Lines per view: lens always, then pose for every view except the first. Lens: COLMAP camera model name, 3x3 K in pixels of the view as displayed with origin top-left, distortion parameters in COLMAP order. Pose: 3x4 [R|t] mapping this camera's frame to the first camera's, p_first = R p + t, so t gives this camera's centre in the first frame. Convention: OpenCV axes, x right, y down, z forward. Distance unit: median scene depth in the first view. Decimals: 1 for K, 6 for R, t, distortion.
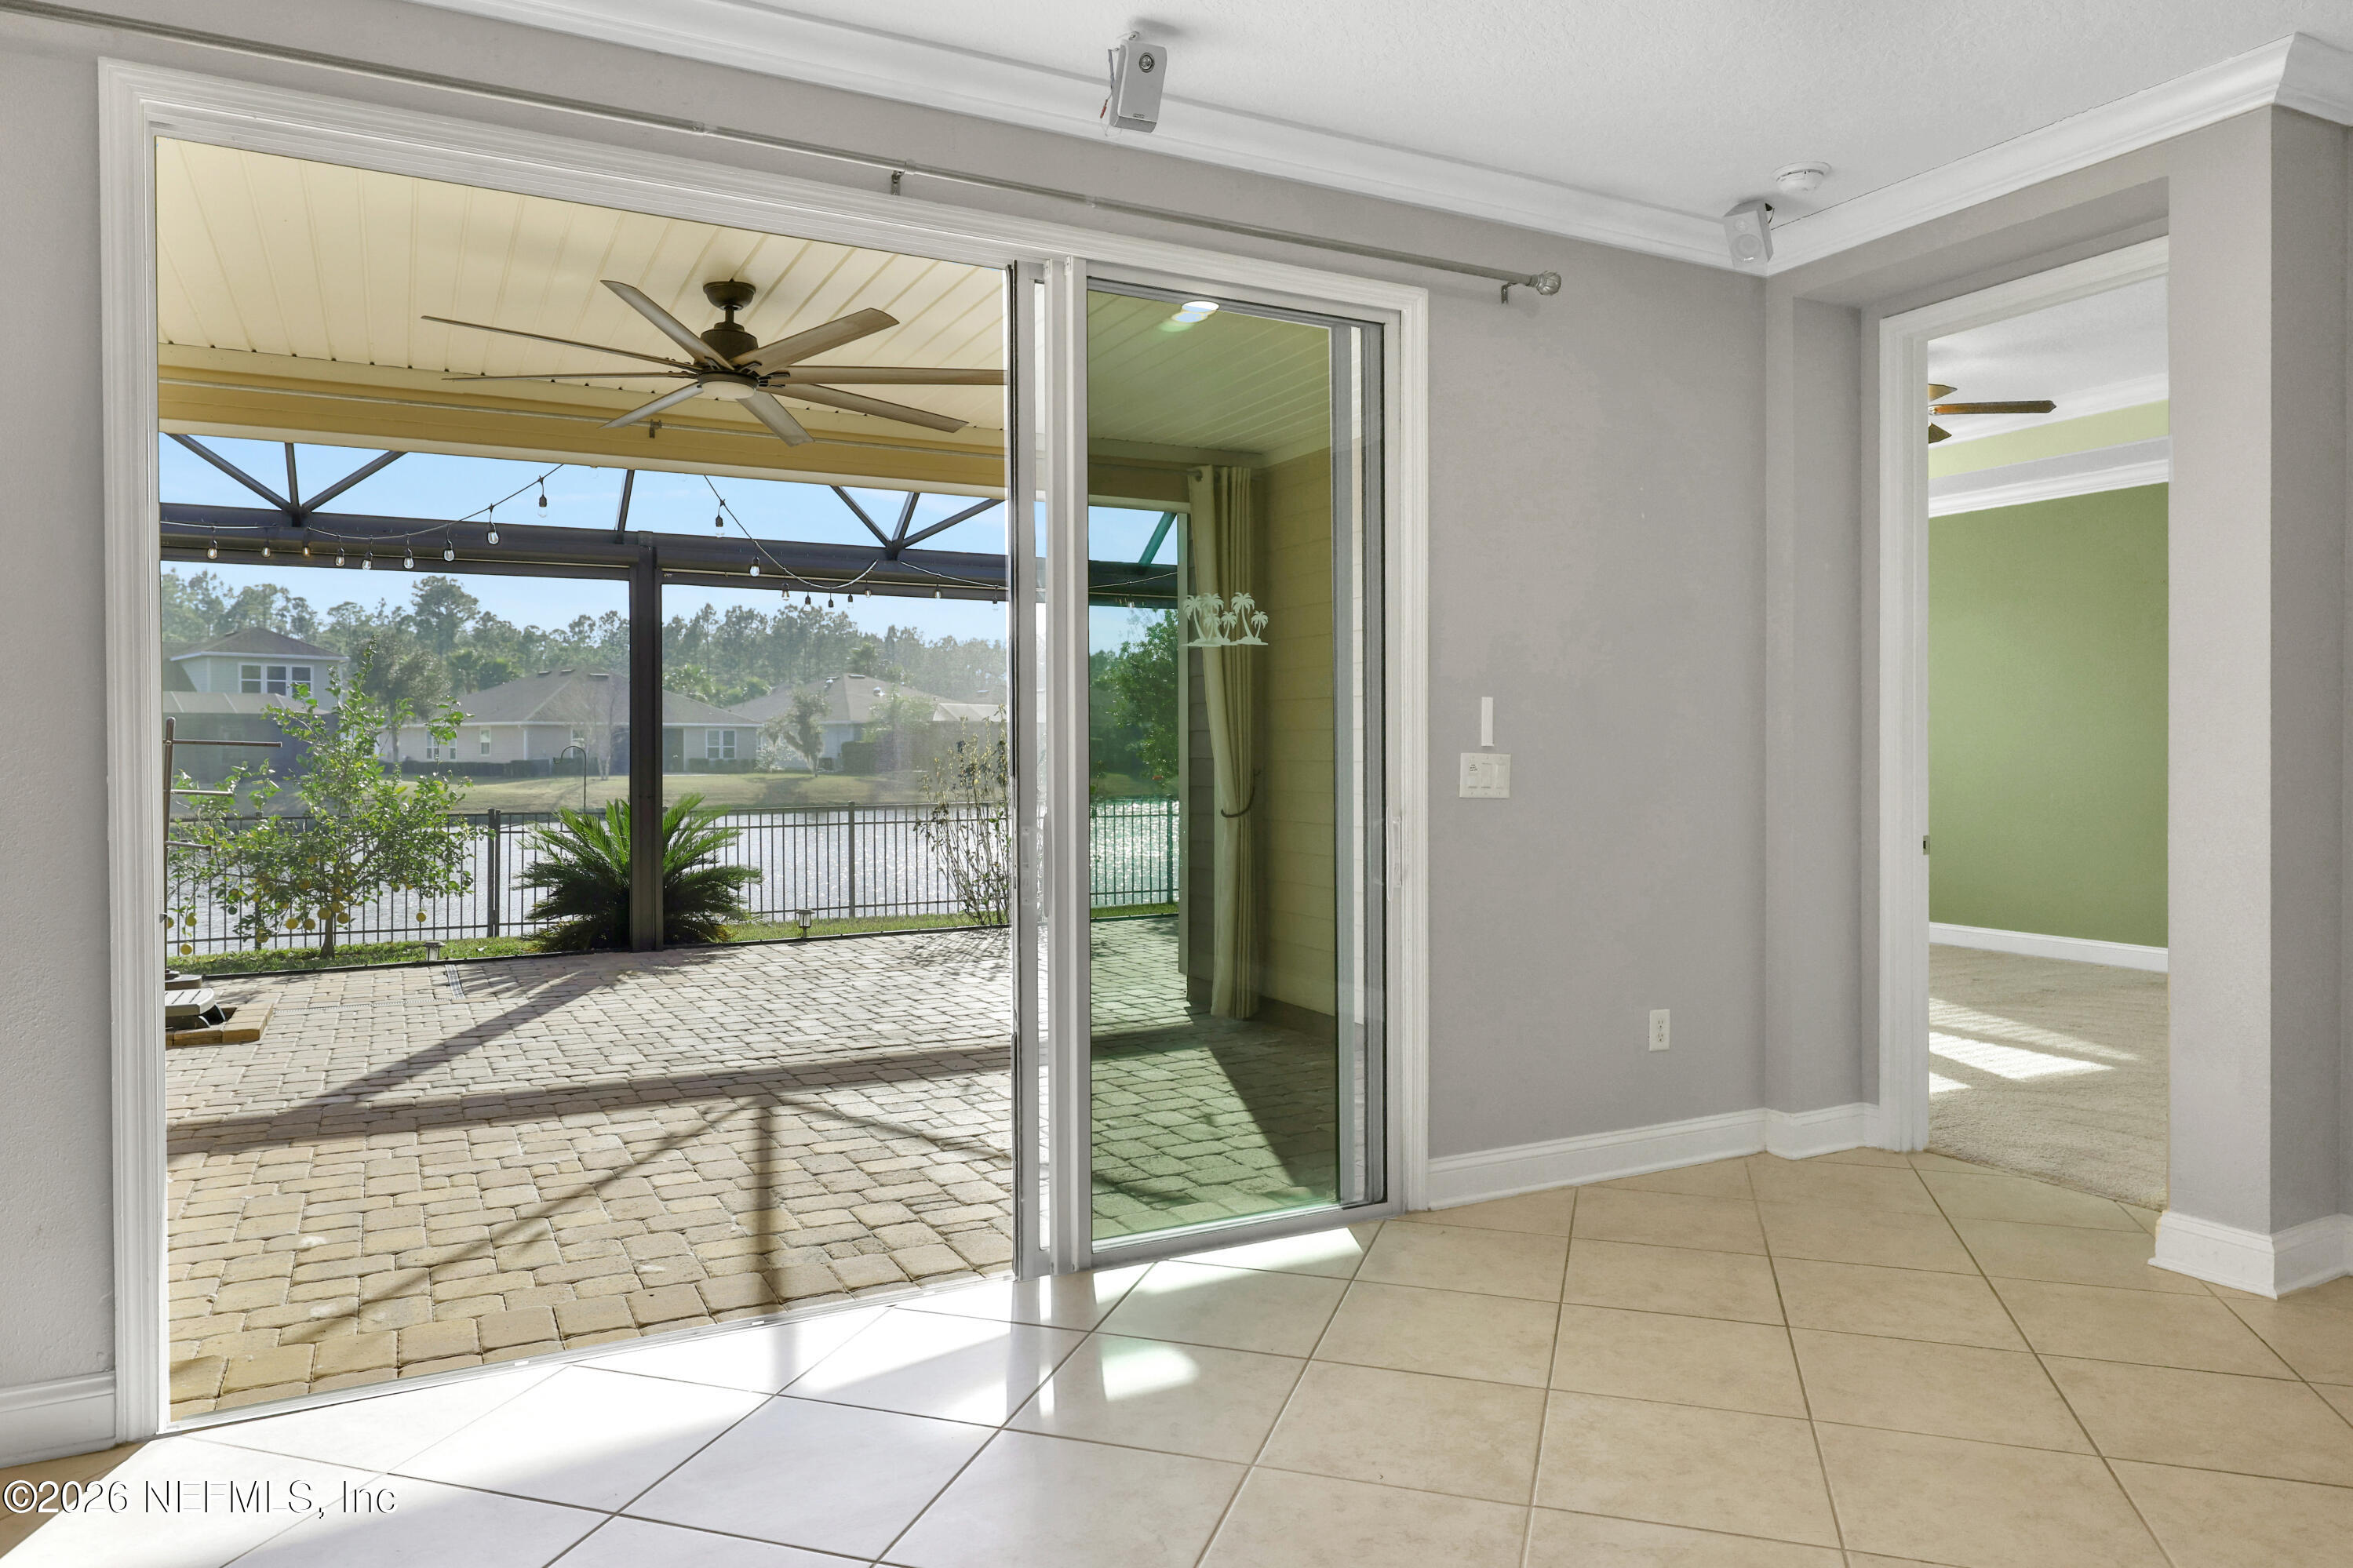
lens RADIAL K [[1462.9, 0, 1169.9], [0, 1462.9, 764.8], [0, 0, 1]] dist [0.002977, -0.000545]
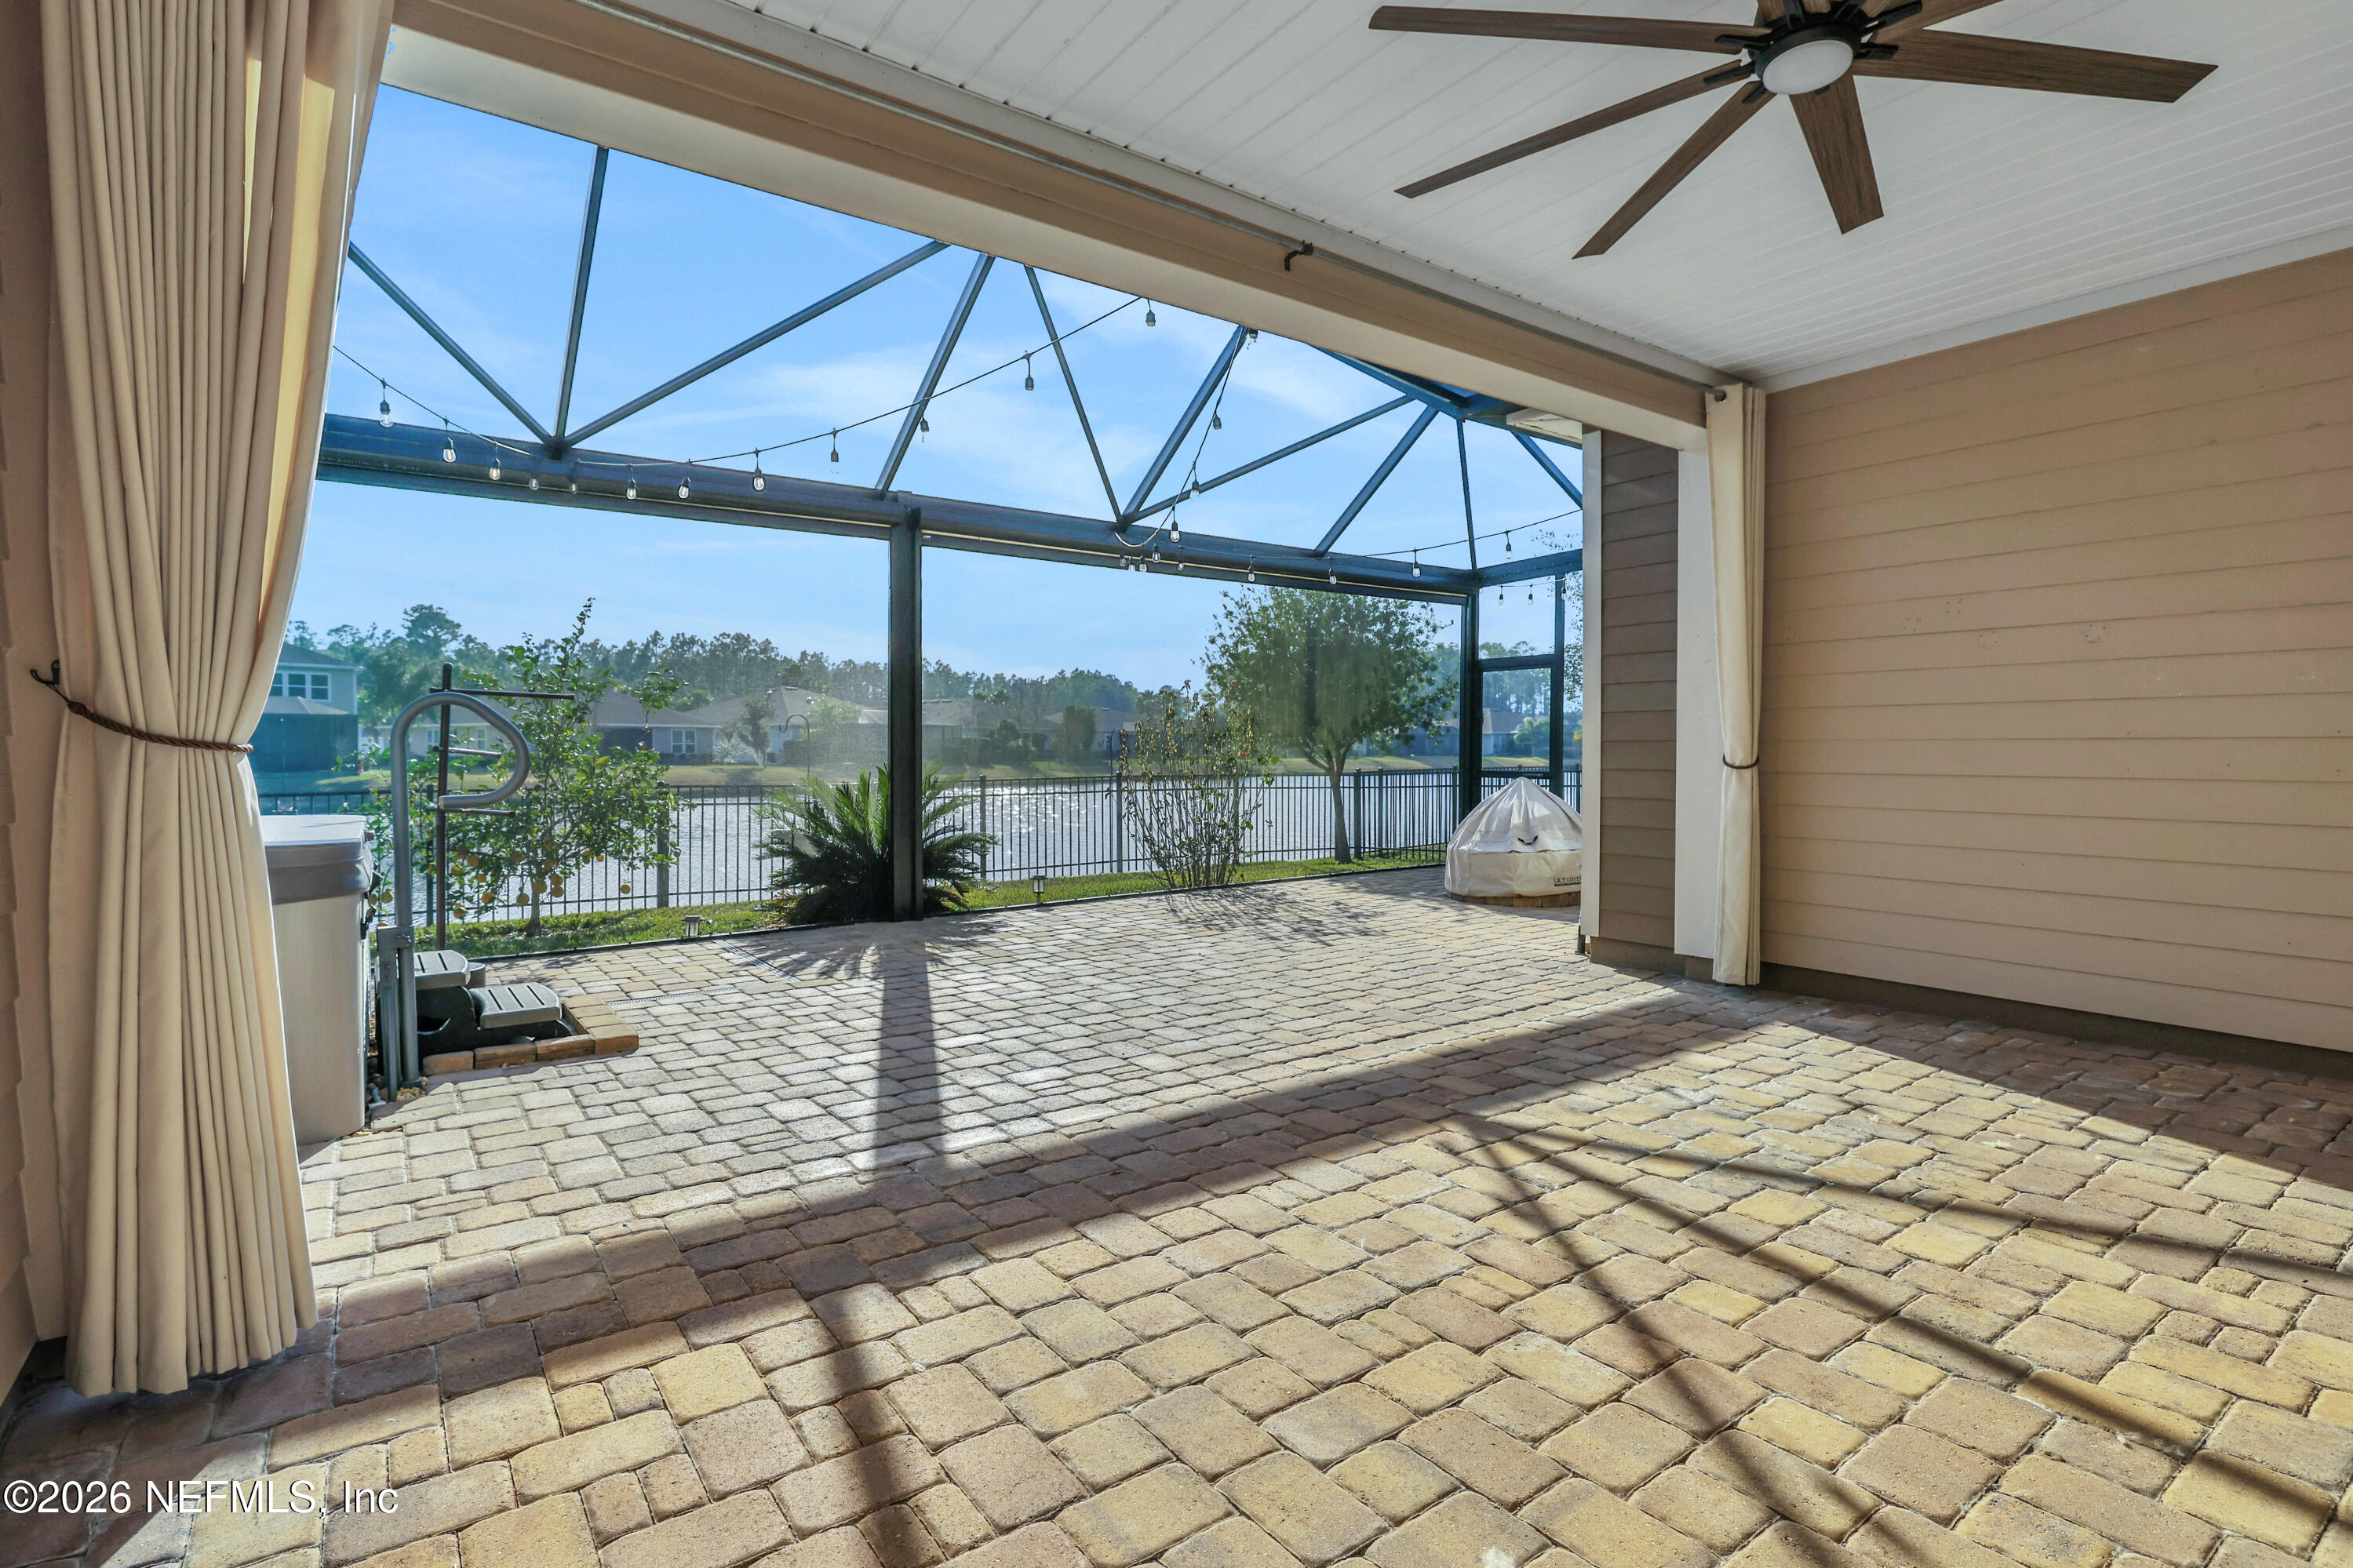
lens RADIAL K [[1103.3, 0, 1175.8], [0, 1103.3, 769.5], [0, 0, 1]] dist [-0.000750, -0.002079]
pose [[0.990738, -0.003238, 0.135745, -0.252750], [0.001946, 0.999951, 0.009655, 0.017730], [-0.135770, -0.009302, 0.990697, 0.220213]]
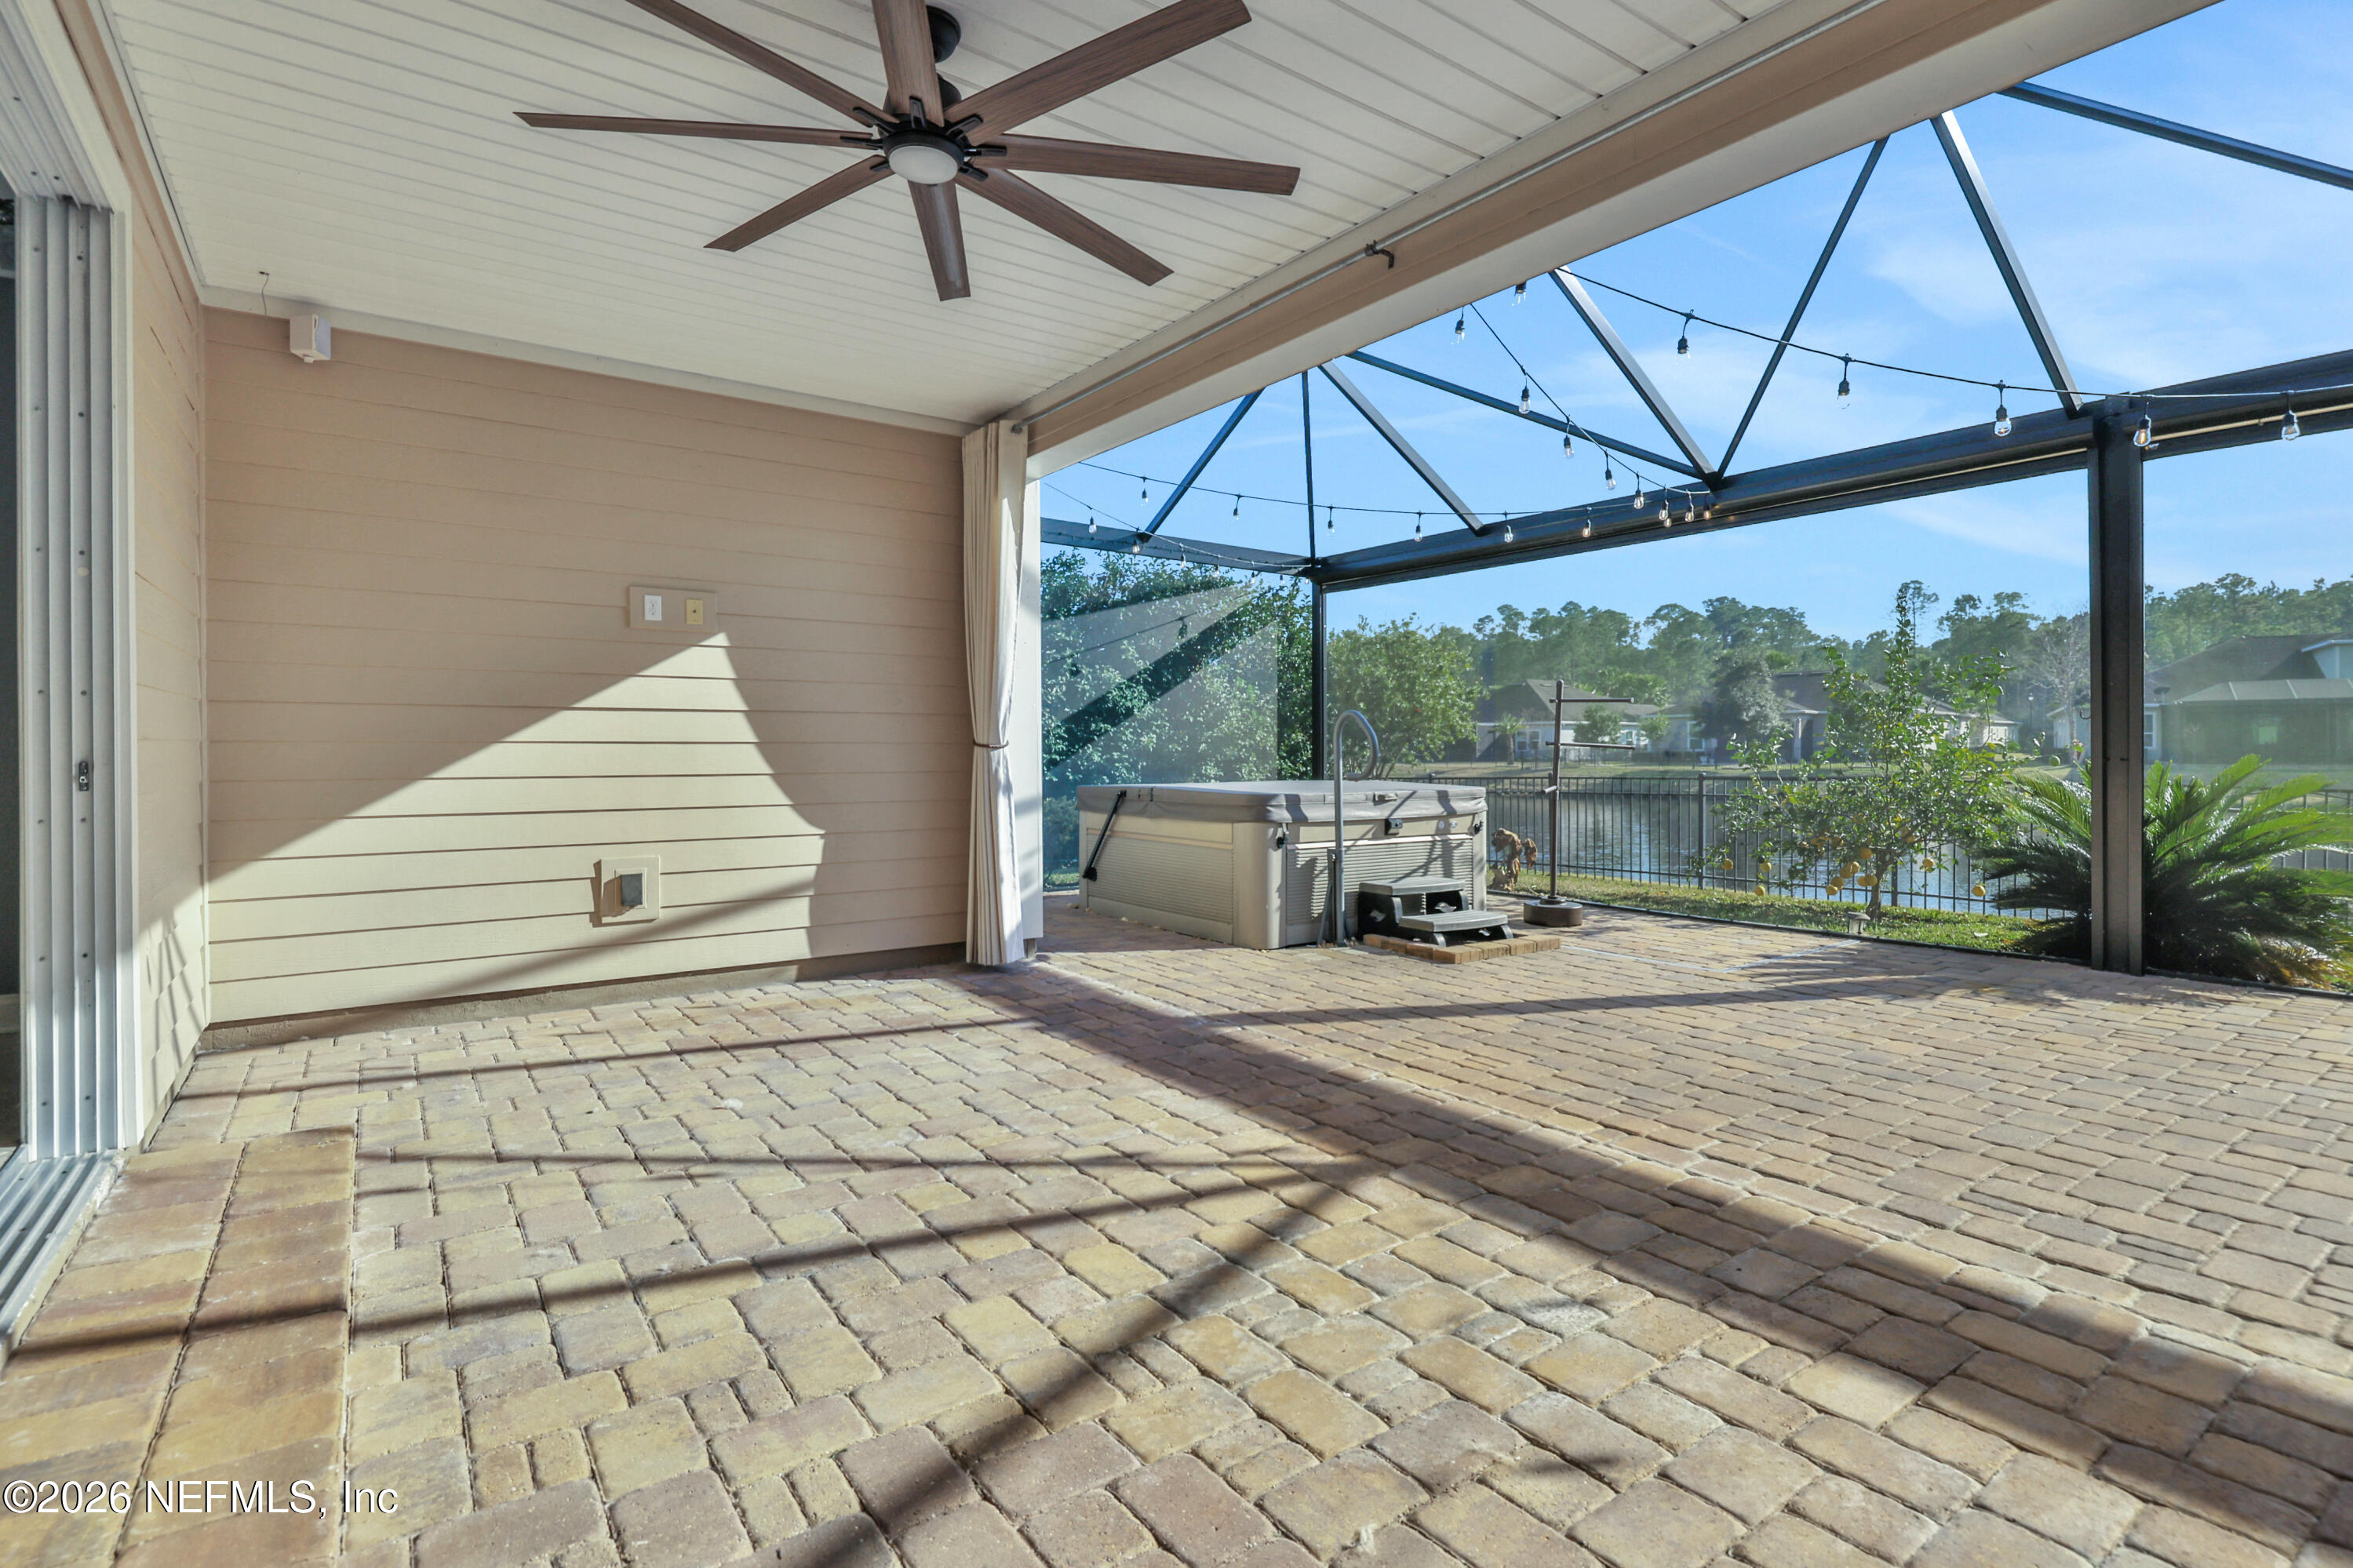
lens RADIAL K [[1103.3, 0, 1165.8], [0, 1103.3, 761.1], [0, 0, 1]] dist [-0.000750, -0.002079]
pose [[0.141051, 0.013049, -0.989916, 0.107729], [-0.002639, 0.999915, 0.012804, 0.015446], [0.989999, 0.000807, 0.141074, 0.413082]]
